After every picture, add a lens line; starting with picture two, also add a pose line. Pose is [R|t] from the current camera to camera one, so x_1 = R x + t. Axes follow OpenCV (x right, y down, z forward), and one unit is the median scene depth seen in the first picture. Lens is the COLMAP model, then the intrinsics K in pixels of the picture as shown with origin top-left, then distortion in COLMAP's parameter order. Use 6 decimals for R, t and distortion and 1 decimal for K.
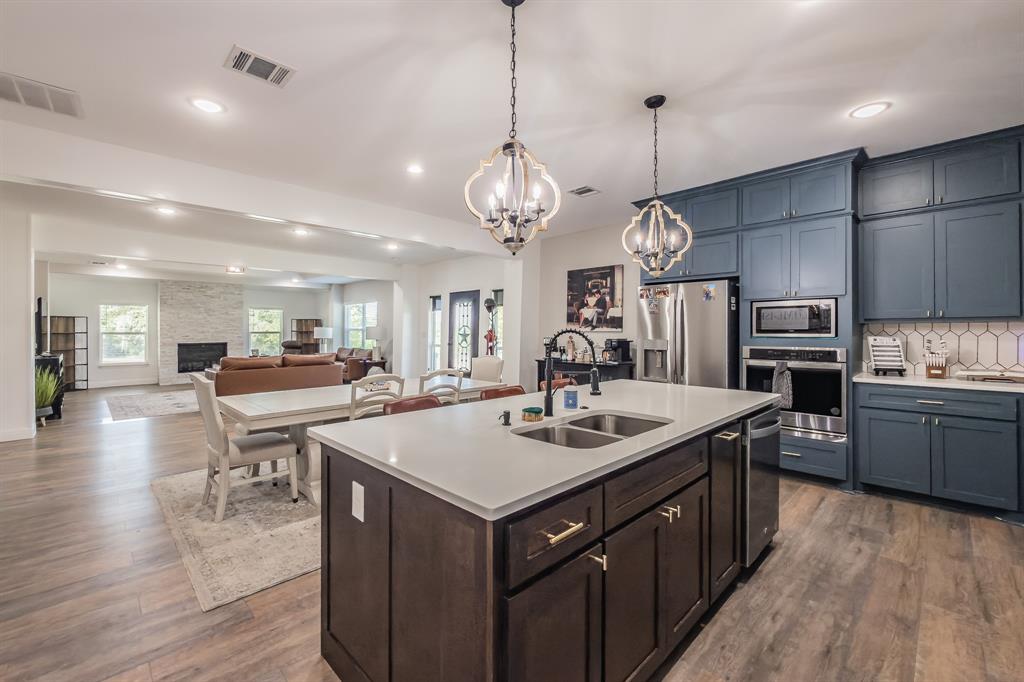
lens RADIAL K [[429.9, 0, 488.5], [0, 429.9, 327.9], [0, 0, 1]] dist [0.001218, 0.000211]
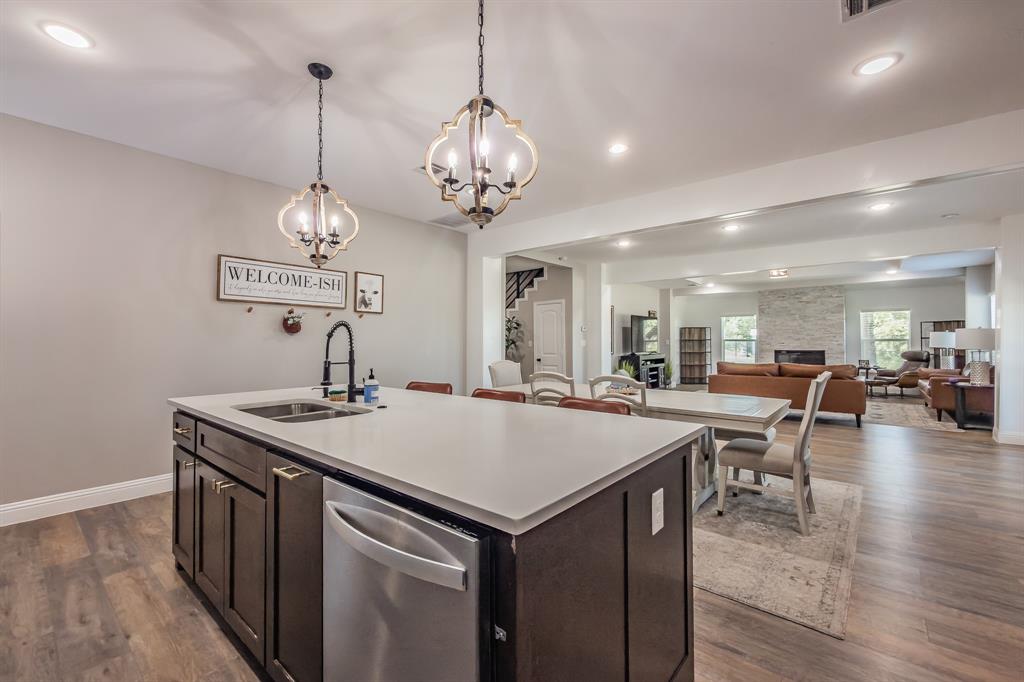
lens RADIAL K [[434.0, 0, 512.0], [0, 434.0, 341.0], [0, 0, 1]] dist [0.000403, 0.000117]
pose [[0.114700, 0.000826, -0.993400, 0.251266], [0.004954, 0.999987, 0.001403, 0.009531], [0.993388, -0.005082, 0.114694, 0.247111]]
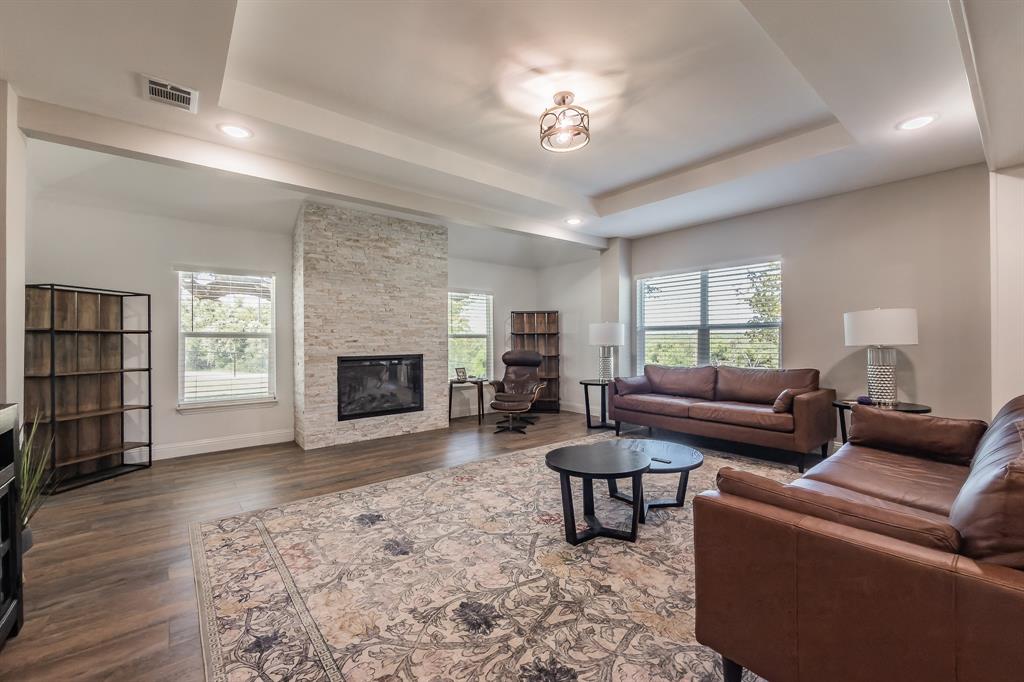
lens RADIAL K [[418.0, 0, 512.0], [0, 418.0, 341.0], [0, 0, 1]] dist [0.000839, 0.000013]
pose [[0.997408, -0.004553, -0.071803, -0.503402], [0.004621, 0.999989, 0.000787, 0.019598], [0.071798, -0.001116, 0.997419, 0.565432]]
